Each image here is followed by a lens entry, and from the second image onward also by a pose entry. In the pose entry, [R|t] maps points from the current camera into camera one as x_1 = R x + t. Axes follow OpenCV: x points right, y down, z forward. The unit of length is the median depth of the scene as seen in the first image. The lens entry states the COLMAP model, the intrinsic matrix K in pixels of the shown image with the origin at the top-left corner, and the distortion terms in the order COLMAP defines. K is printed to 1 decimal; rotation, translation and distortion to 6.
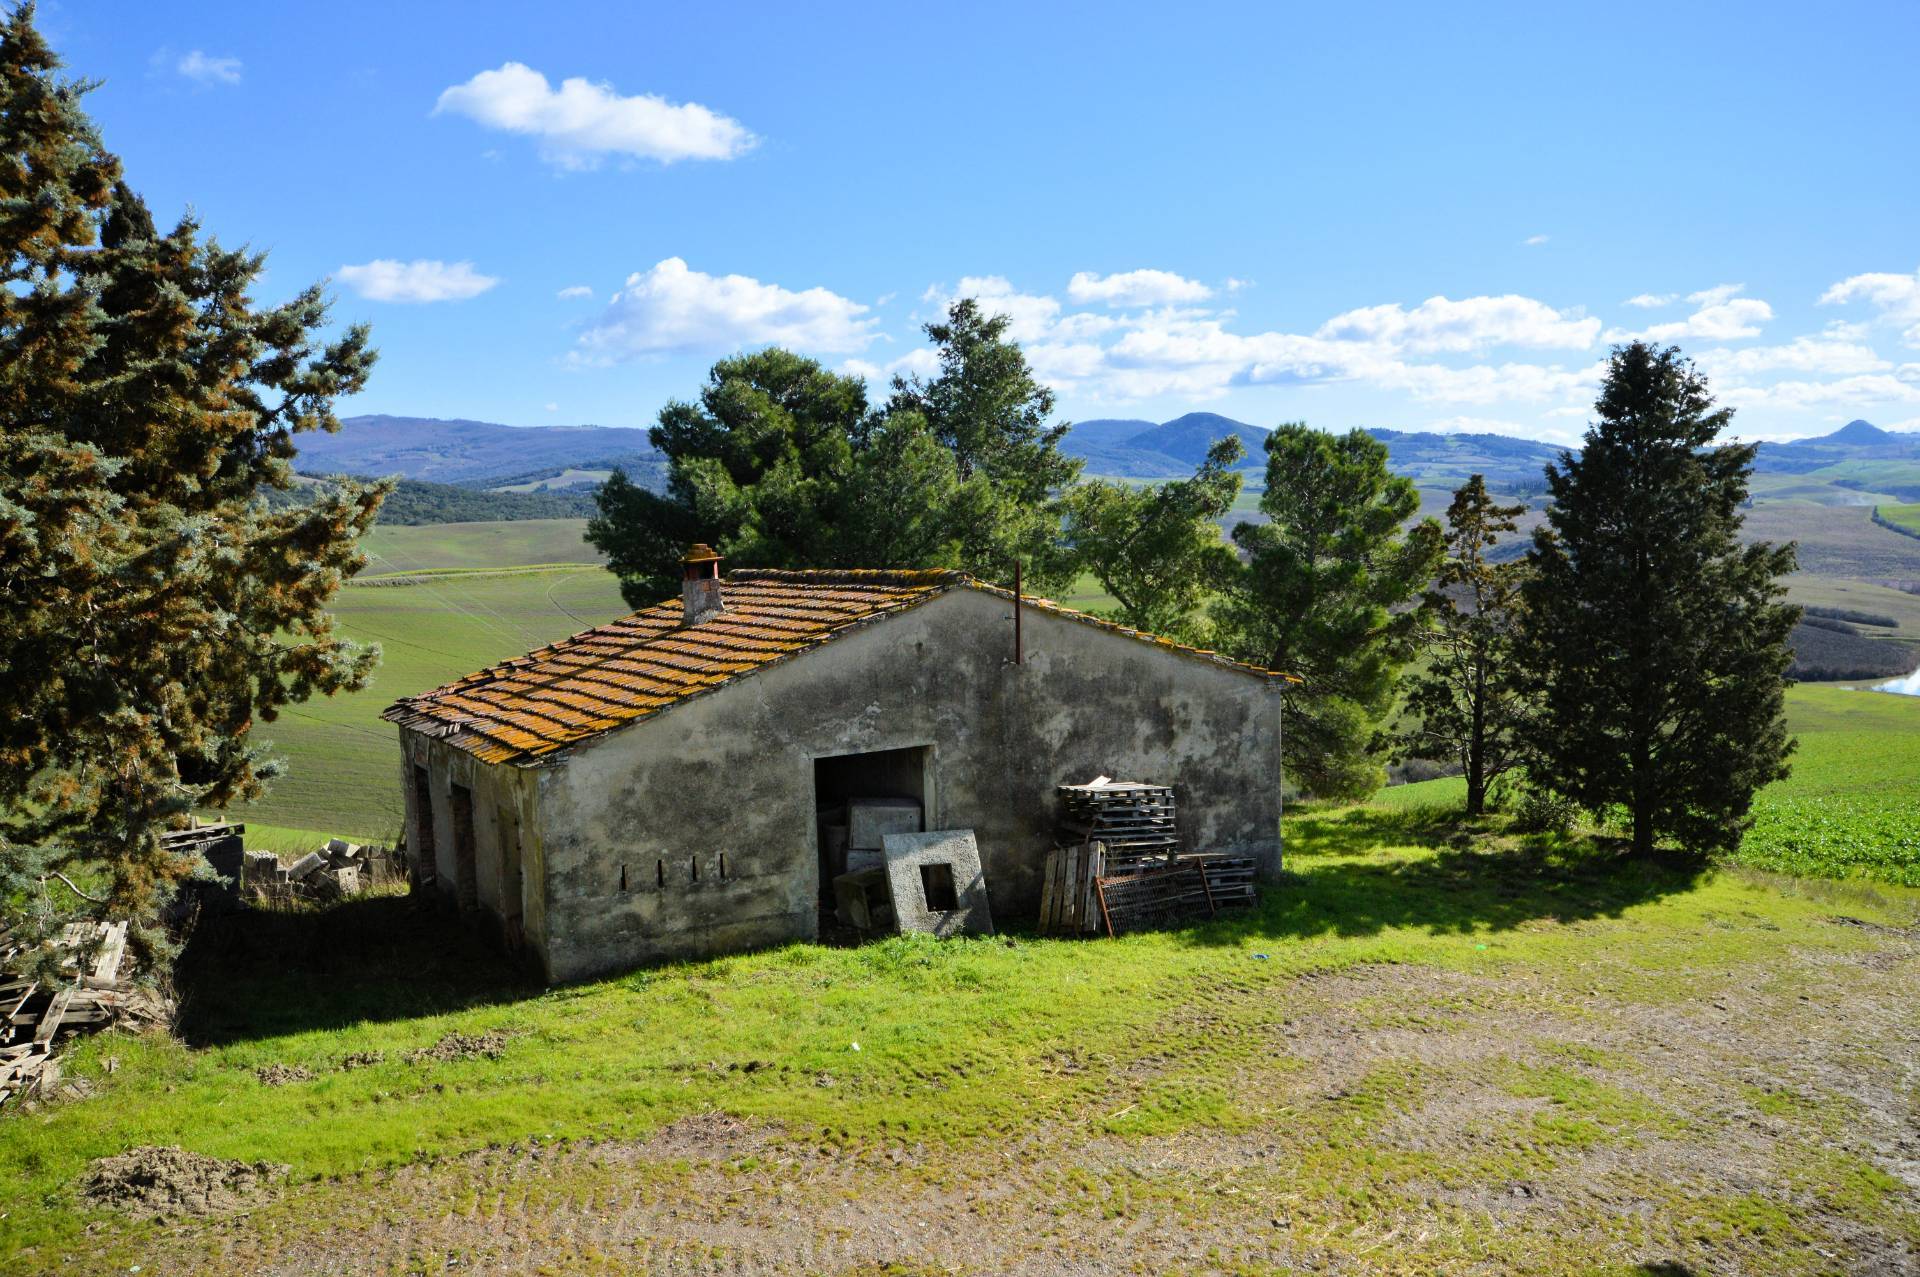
lens RADIAL K [[1417.2, 0, 953.8], [0, 1417.2, 646.2], [0, 0, 1]] dist [0.076652, -0.101295]
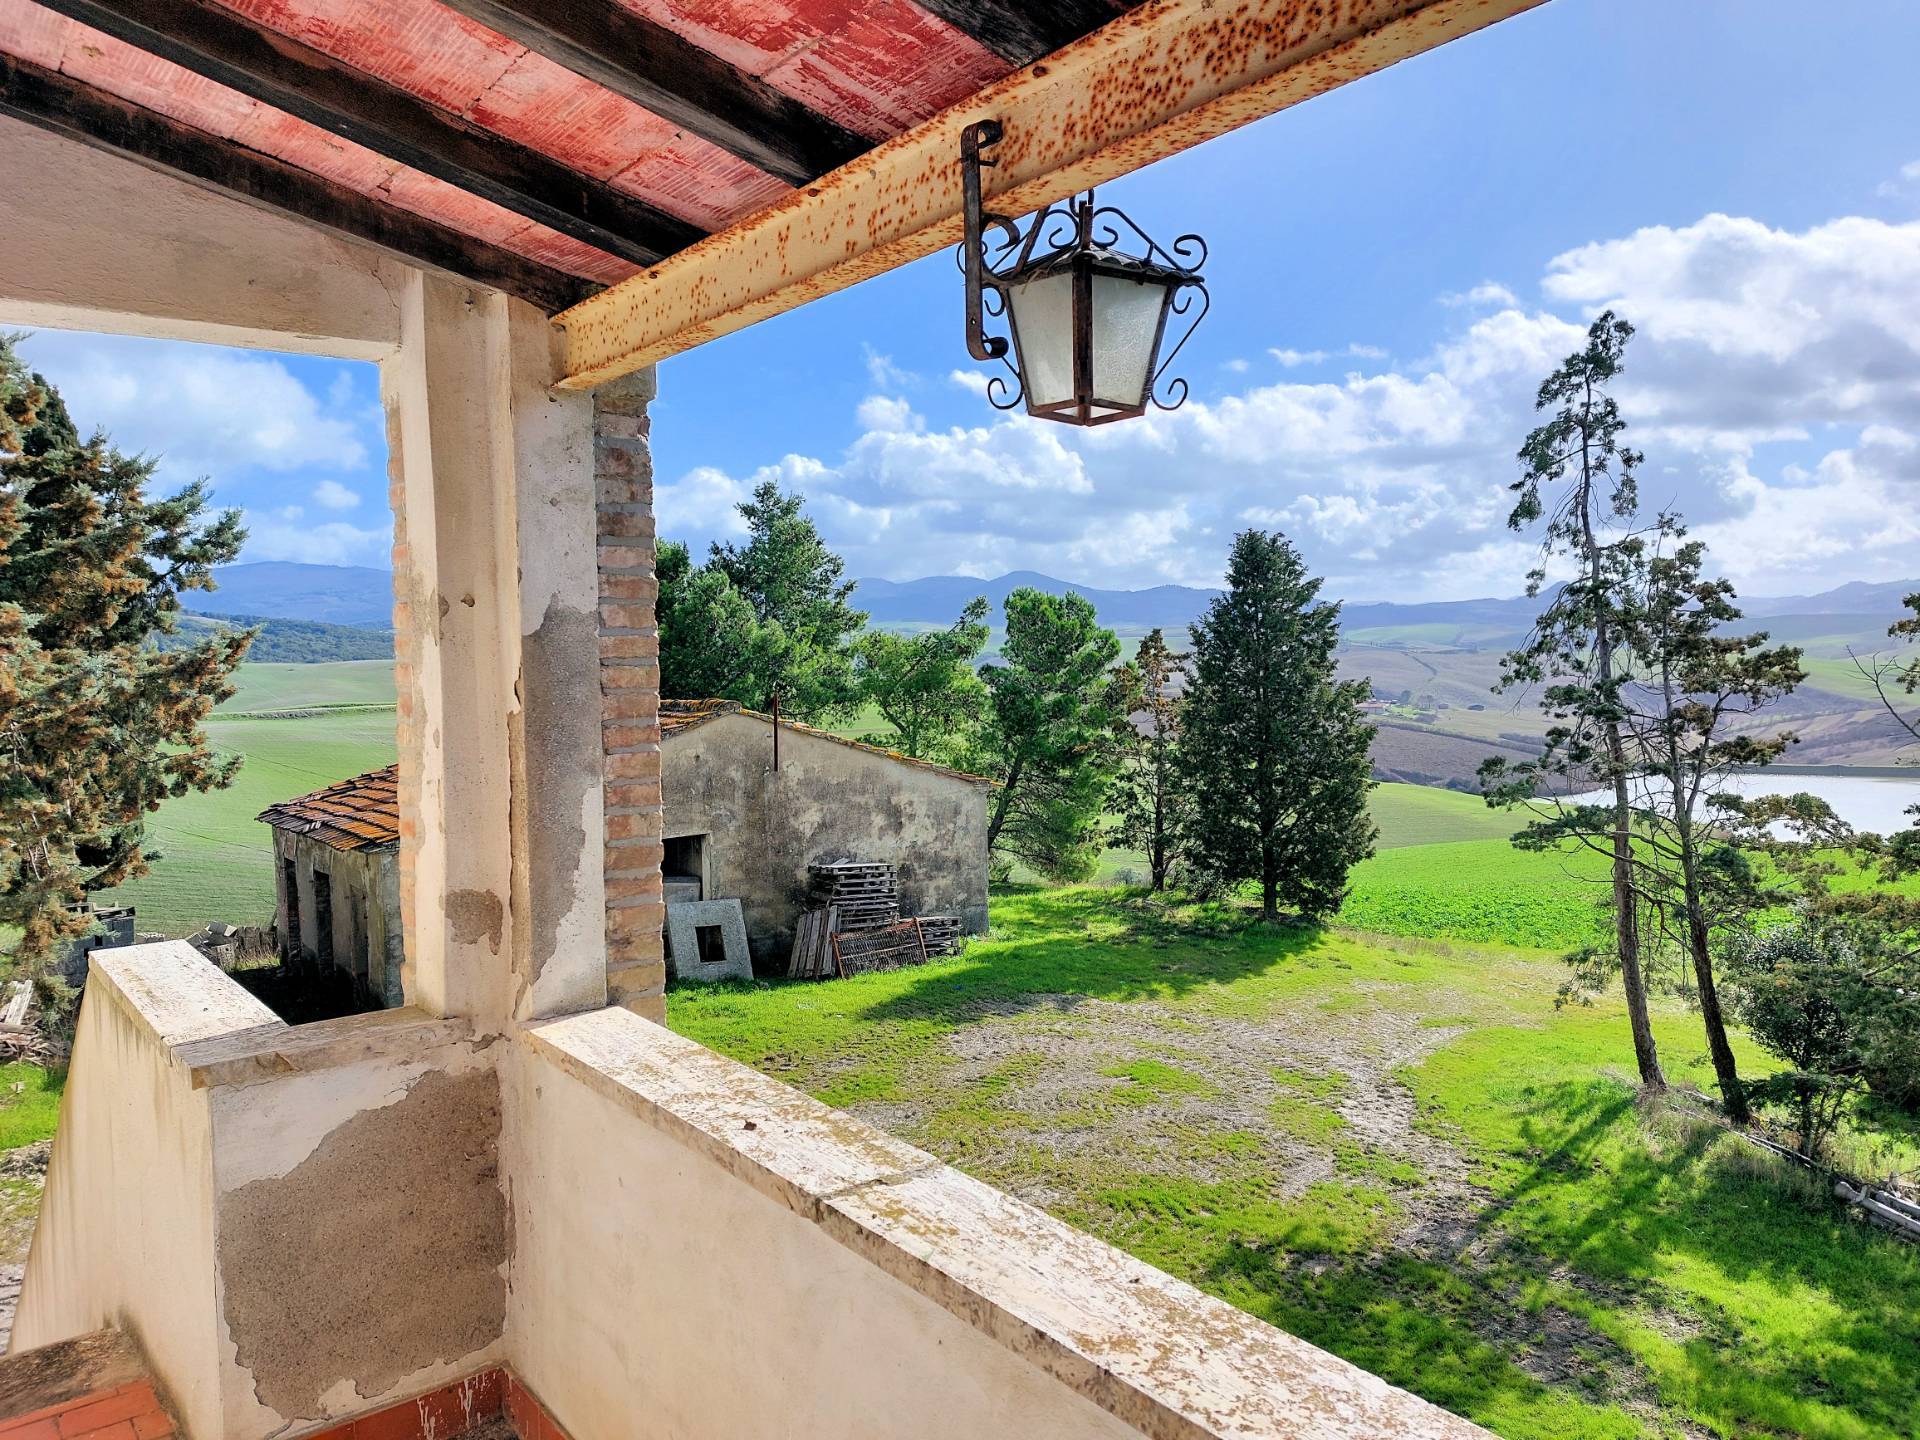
lens RADIAL K [[1339.2, 0, 972.7], [0, 1339.2, 728.1], [0, 0, 1]] dist [0.178508, -0.182634]
pose [[0.997178, -0.001001, 0.075070, 0.130610], [0.003849, 0.999278, -0.037803, 0.020357], [-0.074978, 0.037985, 0.996461, -0.246046]]
